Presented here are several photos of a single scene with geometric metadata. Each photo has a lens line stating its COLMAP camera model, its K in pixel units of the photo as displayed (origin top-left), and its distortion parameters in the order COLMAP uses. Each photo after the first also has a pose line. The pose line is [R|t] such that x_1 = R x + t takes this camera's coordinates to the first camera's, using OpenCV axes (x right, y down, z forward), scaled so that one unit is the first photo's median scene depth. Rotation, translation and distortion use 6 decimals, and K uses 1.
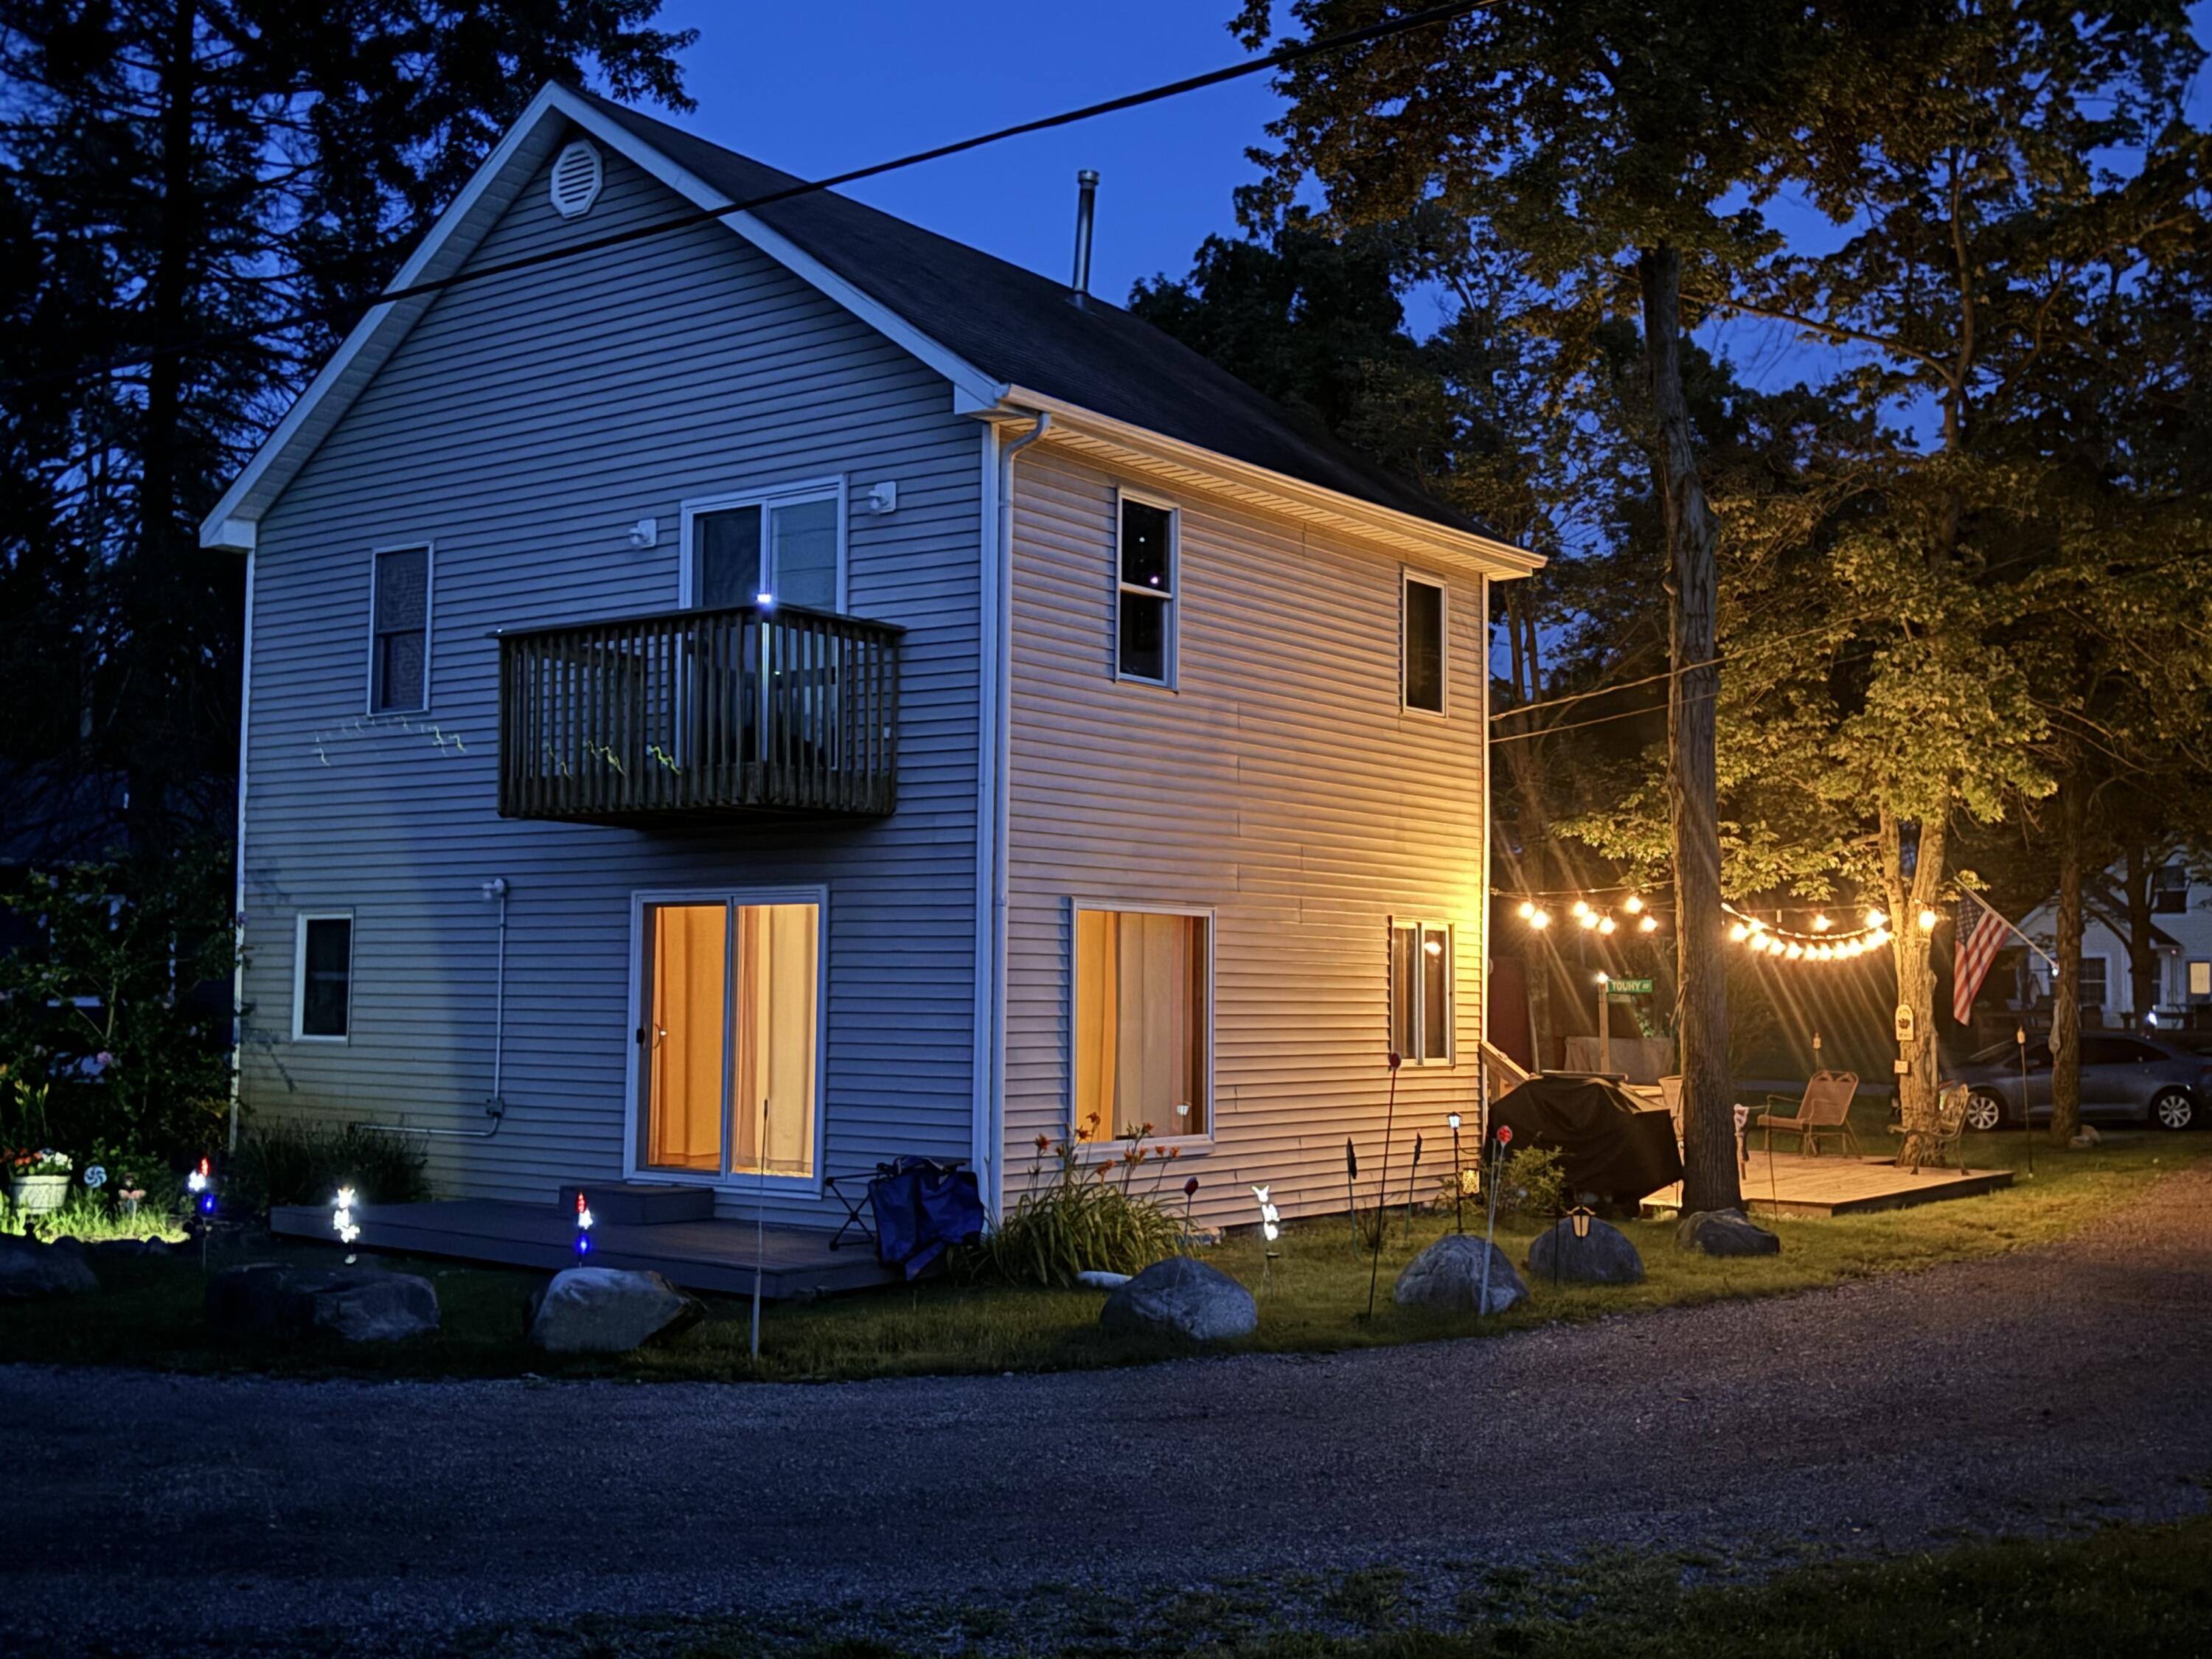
lens RADIAL K [[2380.7, 0, 1106.0], [0, 2380.7, 829.5], [0, 0, 1]] dist [-0.158281, 0.007259]
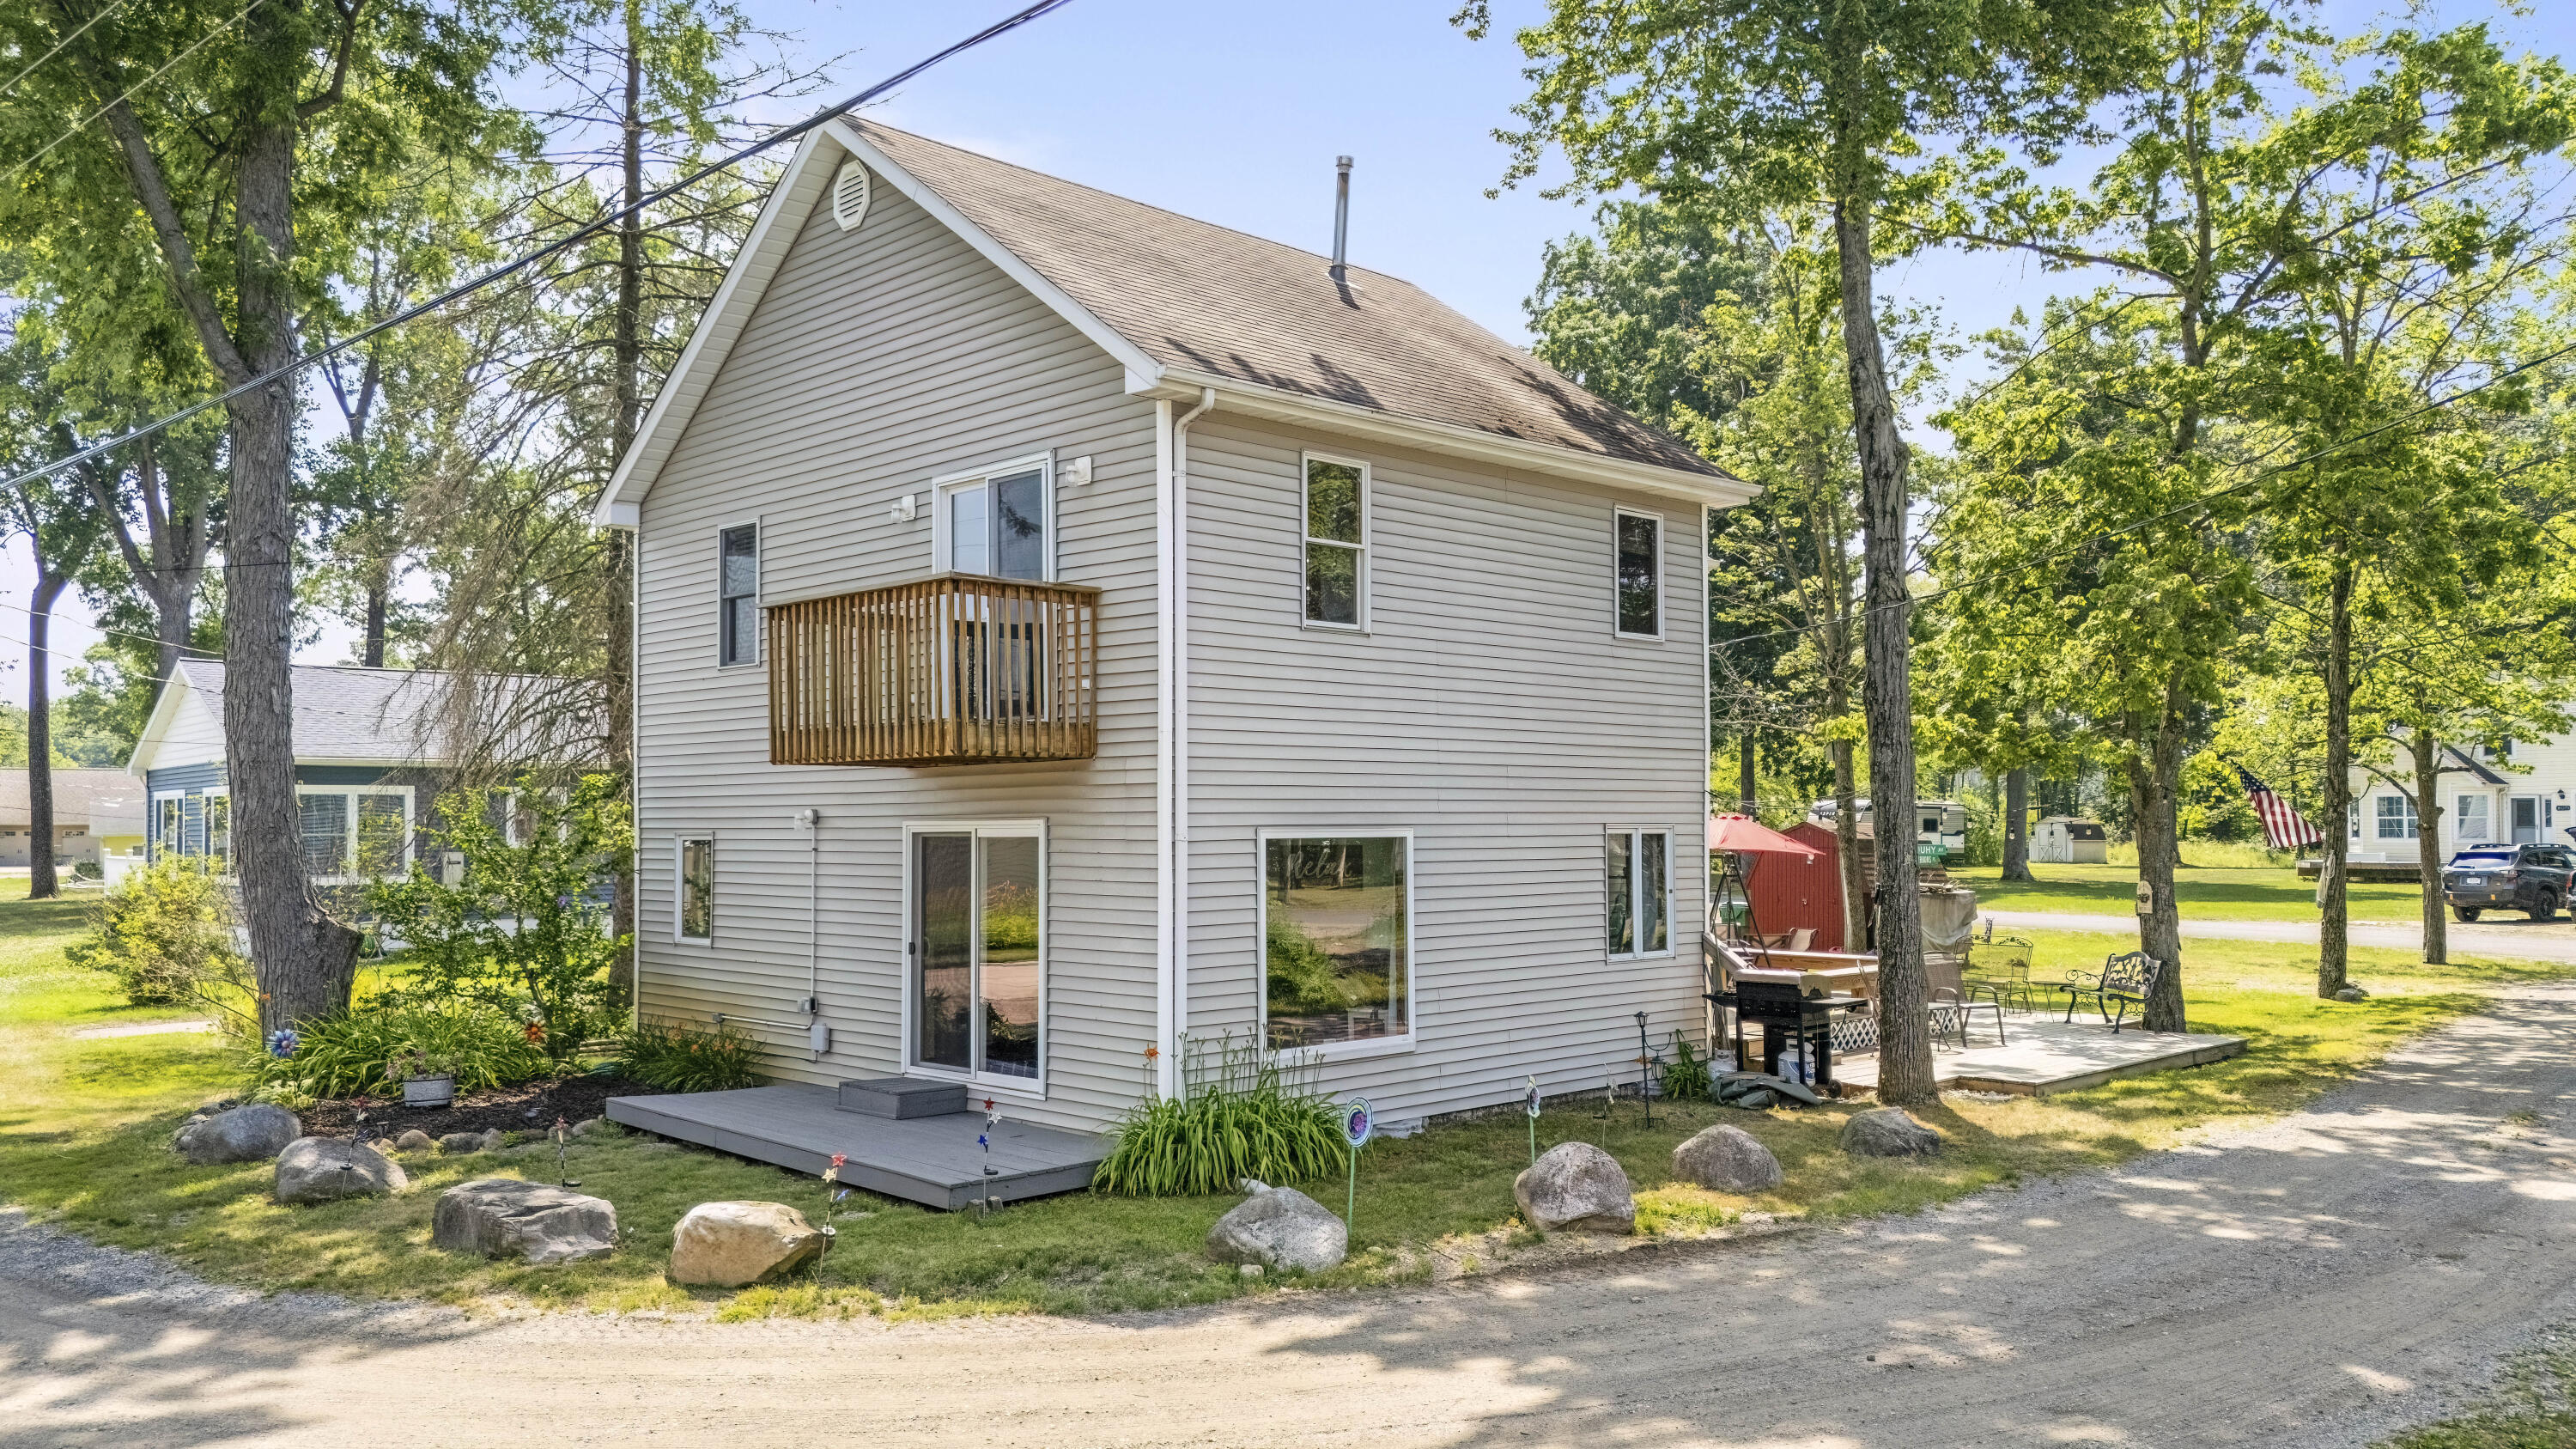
lens RADIAL K [[1907.3, 0, 1285.5], [0, 1907.3, 777.8], [0, 0, 1]] dist [-0.134122, -0.001243]
pose [[0.987046, -0.019812, -0.159210, 0.134058], [0.027333, 0.998604, 0.045190, -0.033161], [0.158093, -0.048956, 0.986210, 0.128646]]
